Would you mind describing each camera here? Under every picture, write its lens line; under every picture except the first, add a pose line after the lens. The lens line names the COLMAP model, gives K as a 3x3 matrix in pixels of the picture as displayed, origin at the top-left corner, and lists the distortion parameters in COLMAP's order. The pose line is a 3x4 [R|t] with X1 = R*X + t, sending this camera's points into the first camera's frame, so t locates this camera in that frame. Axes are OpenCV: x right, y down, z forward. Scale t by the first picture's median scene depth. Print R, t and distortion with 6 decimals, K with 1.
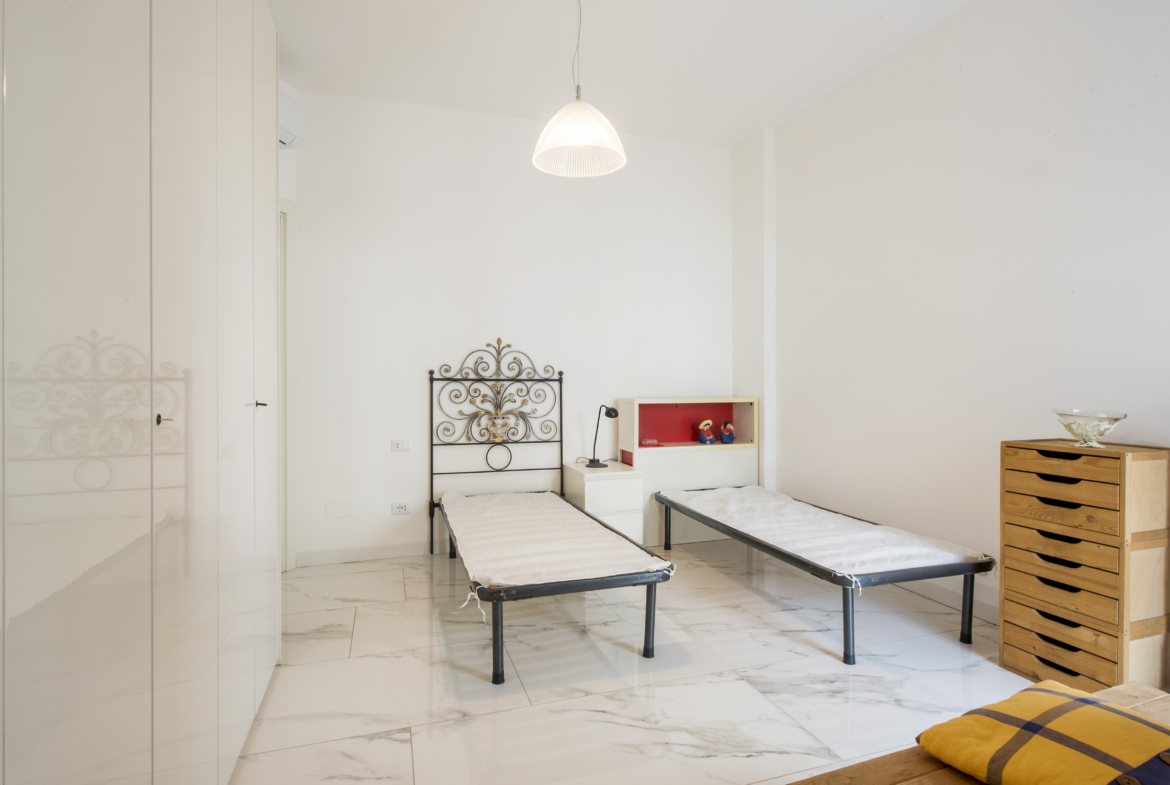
lens RADIAL K [[607.8, 0, 584.0], [0, 607.8, 392.1], [0, 0, 1]] dist [0.001145, -0.000702]
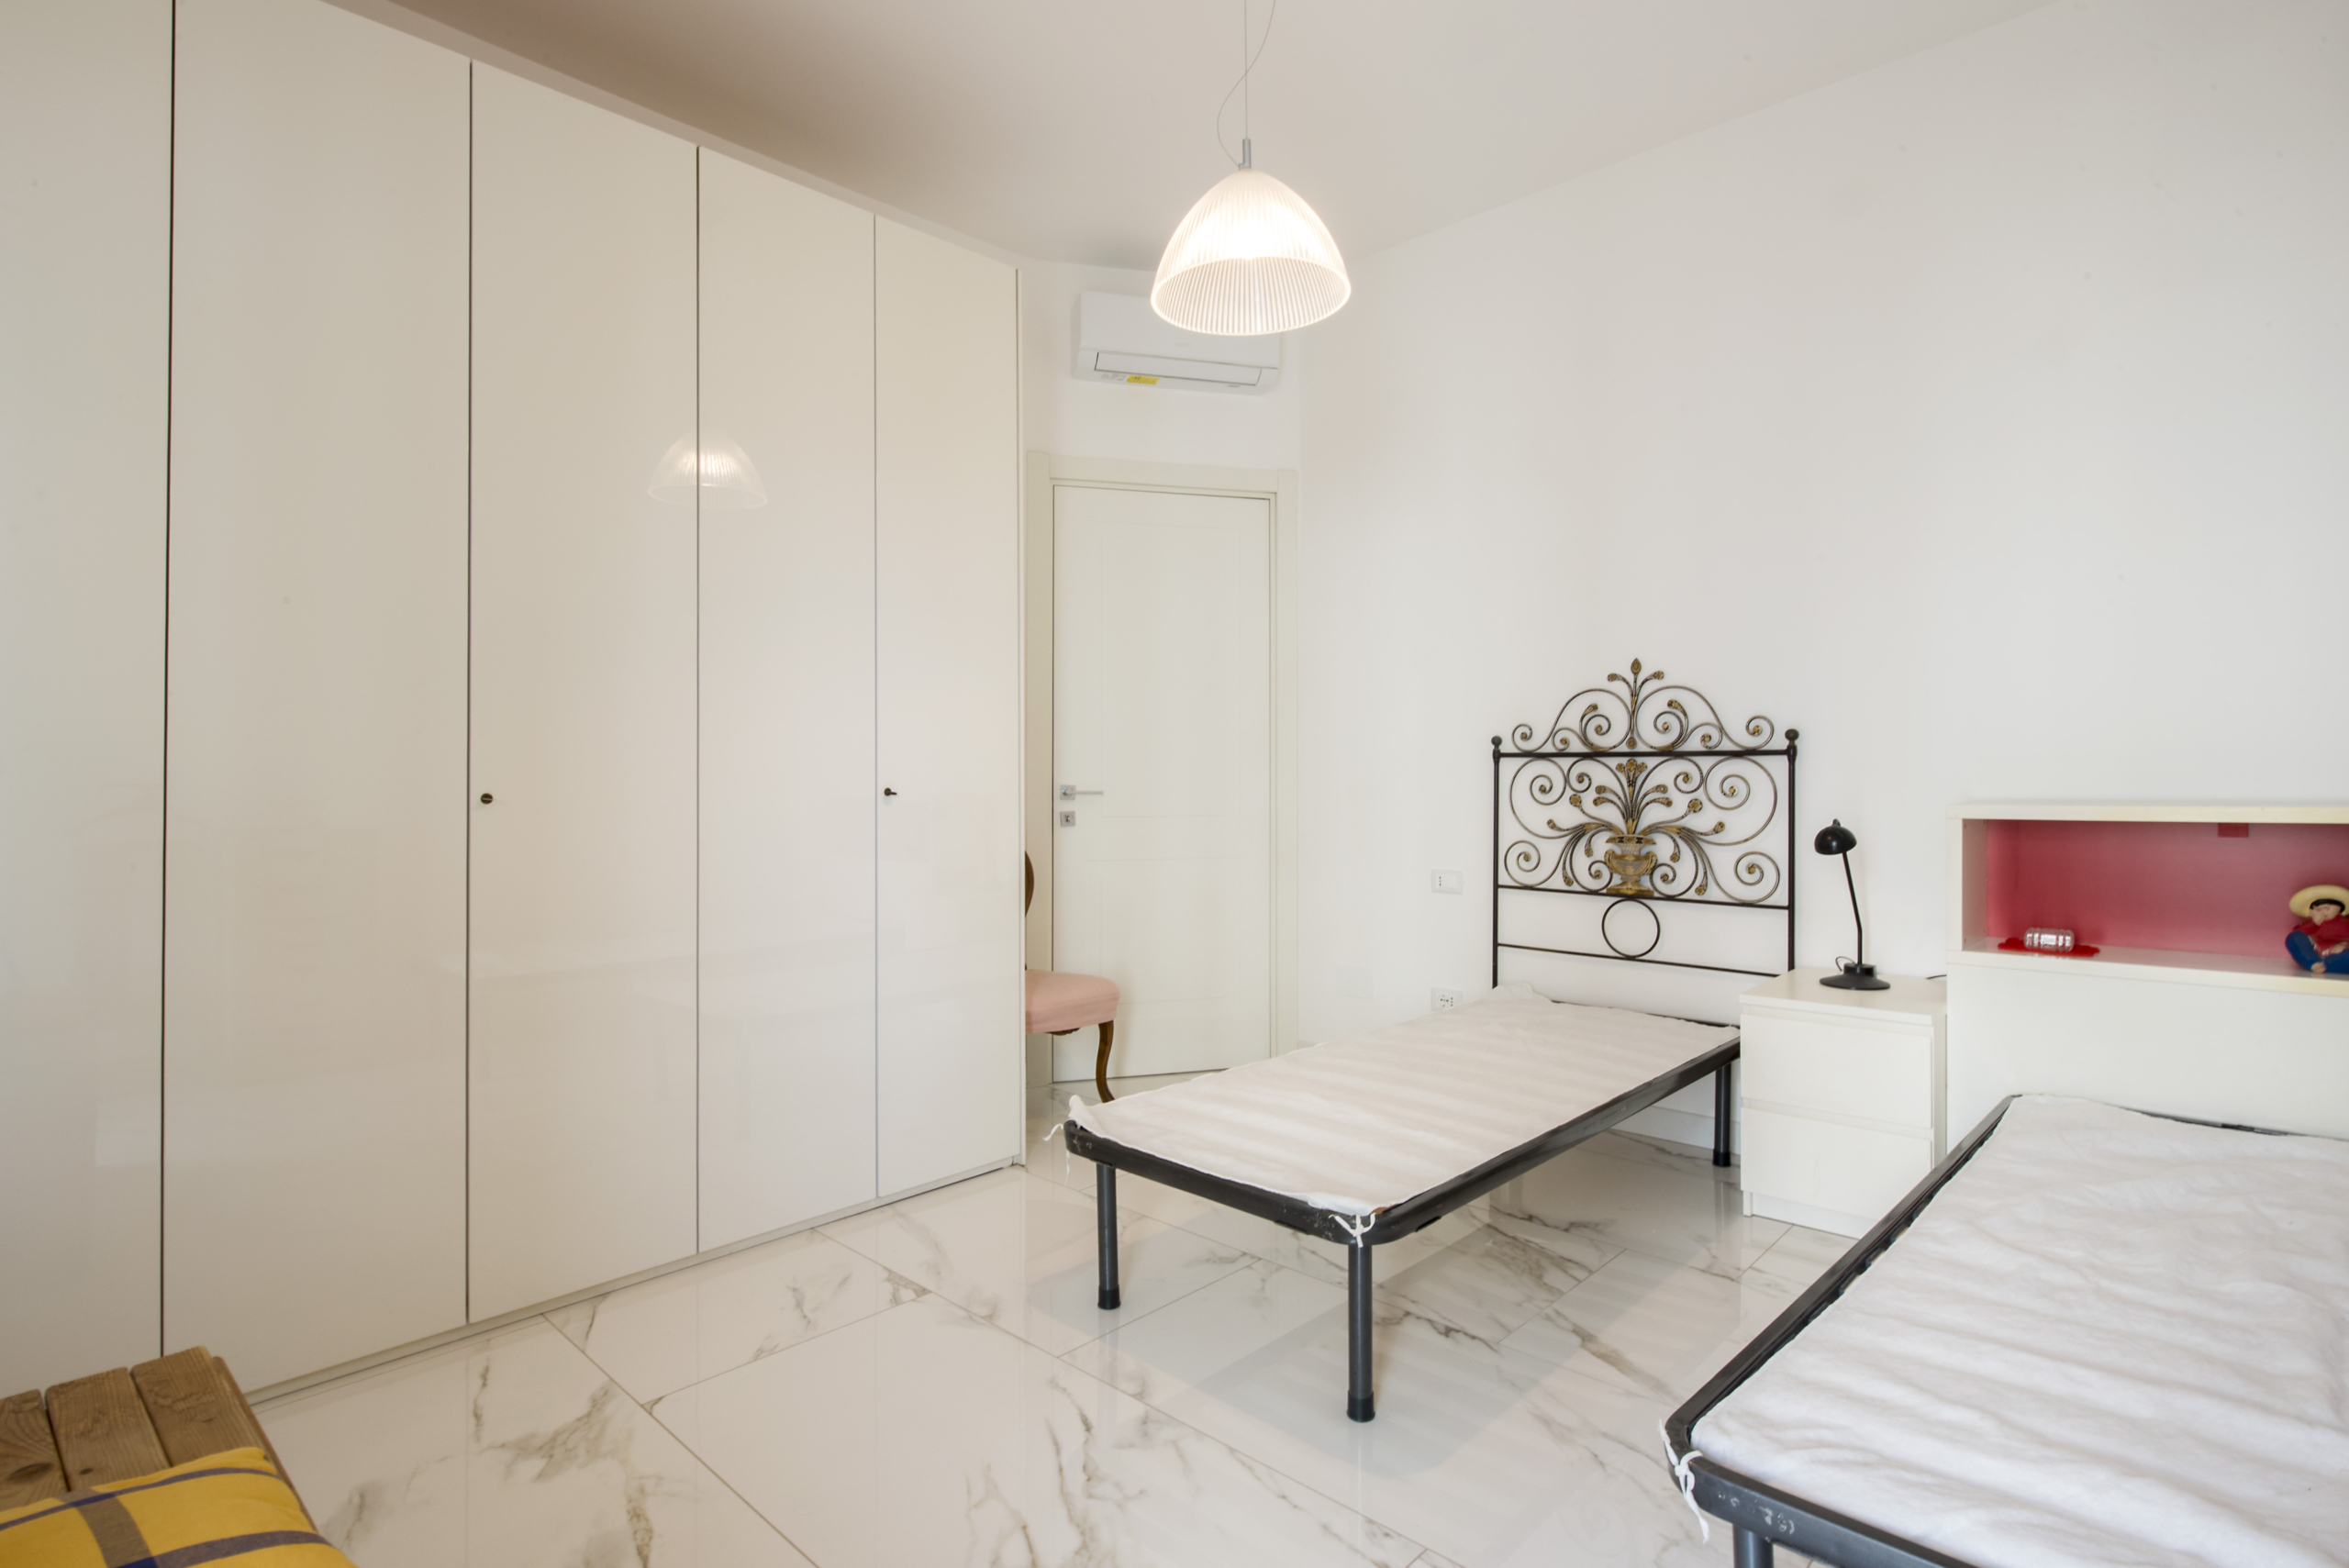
lens RADIAL K [[1155.8, 0, 1173.2], [0, 1155.8, 776.7], [0, 0, 1]] dist [-0.001205, -0.006553]
pose [[0.464389, 0.005330, -0.885615, 0.452554], [-0.000664, 0.999984, 0.005670, -0.008121], [0.885631, -0.002045, 0.464385, 0.311513]]
